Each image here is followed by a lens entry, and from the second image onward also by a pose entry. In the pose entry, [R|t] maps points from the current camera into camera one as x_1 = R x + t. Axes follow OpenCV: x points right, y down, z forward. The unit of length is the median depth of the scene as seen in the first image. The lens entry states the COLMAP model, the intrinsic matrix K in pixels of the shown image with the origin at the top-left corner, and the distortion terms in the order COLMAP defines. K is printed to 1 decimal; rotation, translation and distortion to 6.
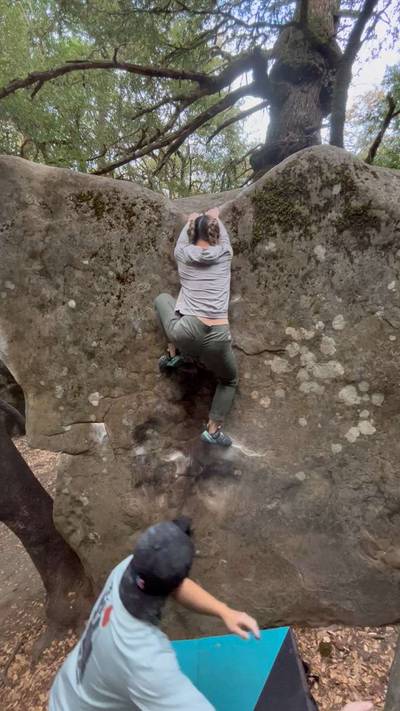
lens RADIAL K [[333.0, 0, 200.0], [0, 333.0, 355.5], [0, 0, 1]] dist [-0.008669, -0.000294]
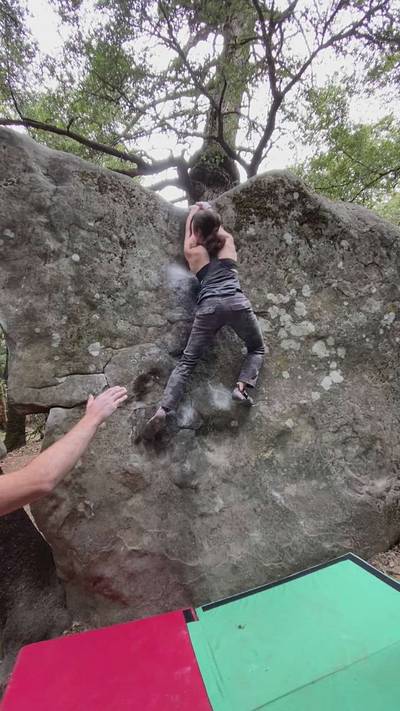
lens RADIAL K [[330.4, 0, 200.0], [0, 330.4, 355.5], [0, 0, 1]] dist [0.038404, -0.050606]
pose [[0.958559, 0.027518, 0.283562, -0.299690], [0.044506, 0.968639, -0.244453, 0.404674], [-0.281396, 0.246943, 0.927273, 0.015799]]
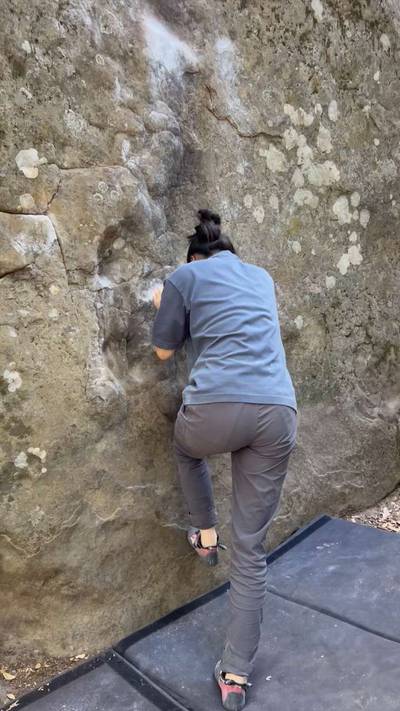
lens RADIAL K [[610.1, 0, 200.0], [0, 610.1, 355.5], [0, 0, 1]] dist [0.075531, -0.117818]
pose [[0.725453, -0.039761, 0.687122, -0.769633], [0.057279, 0.998355, -0.002704, 0.430699], [-0.685884, 0.041320, 0.726537, 0.194547]]
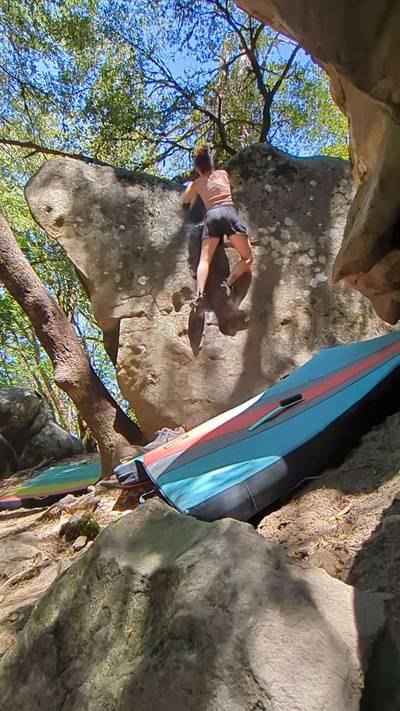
lens RADIAL K [[343.4, 0, 207.1], [0, 343.4, 363.0], [0, 0, 1]] dist [0.000658, -0.000357]
pose [[0.980770, -0.120433, 0.153579, -0.319038], [0.163903, 0.935458, -0.313135, 0.997267], [-0.105954, 0.332286, 0.937209, -0.324682]]
